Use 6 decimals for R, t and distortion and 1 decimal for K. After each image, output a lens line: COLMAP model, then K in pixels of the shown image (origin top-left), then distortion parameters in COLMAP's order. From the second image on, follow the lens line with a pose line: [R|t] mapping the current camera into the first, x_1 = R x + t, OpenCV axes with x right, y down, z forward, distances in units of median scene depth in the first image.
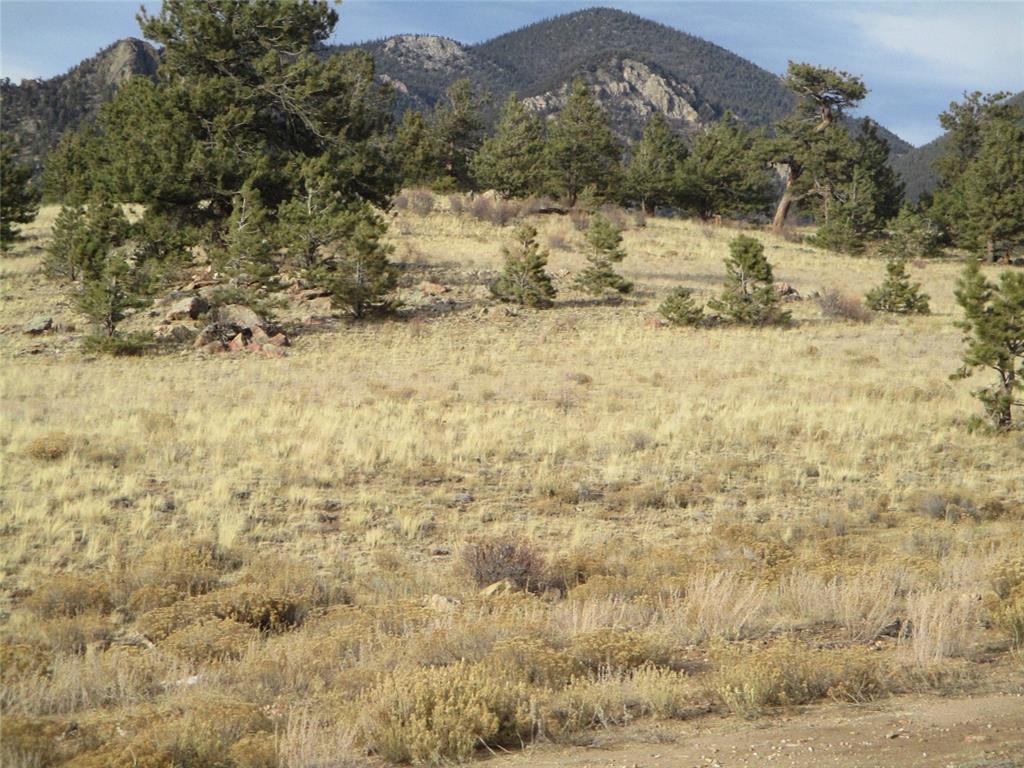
lens RADIAL K [[2695.8, 0, 518.7], [0, 2695.8, 361.2], [0, 0, 1]] dist [0.078301, 0.000000]
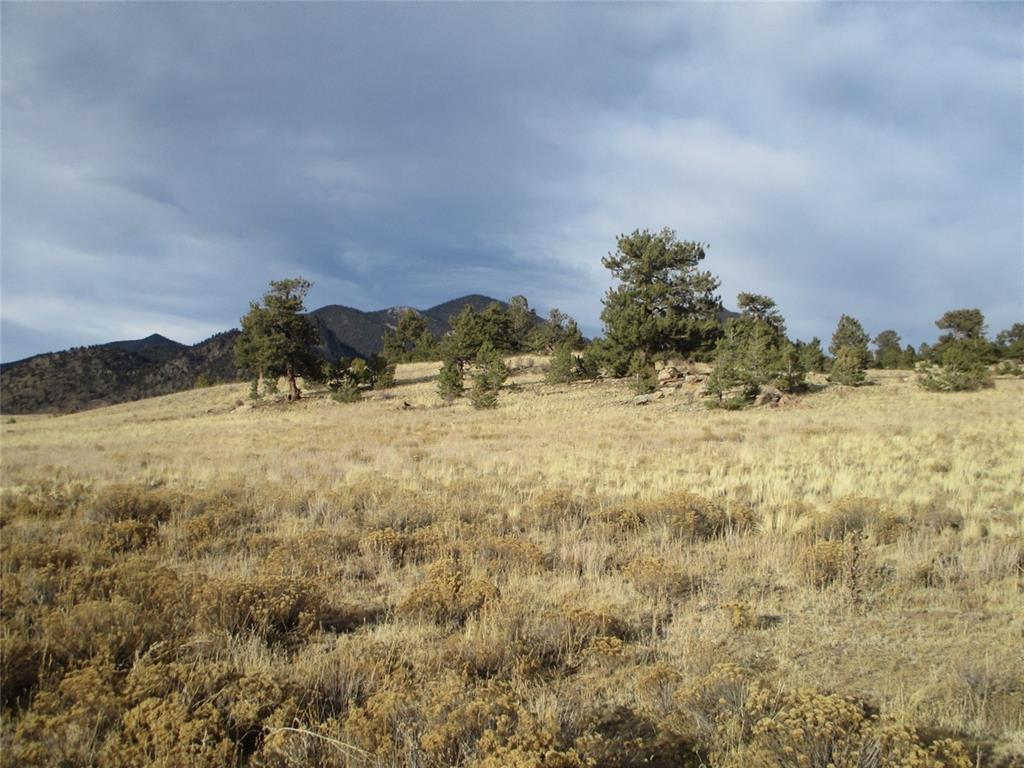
lens RADIAL K [[1103.0, 0, 513.5], [0, 1103.0, 380.5], [0, 0, 1]] dist [-0.060553, 0.000000]
pose [[0.997665, -0.025259, 0.063461, -0.271373], [0.028553, 0.998262, -0.051561, 0.009971], [-0.062048, 0.053253, 0.996651, 0.161612]]
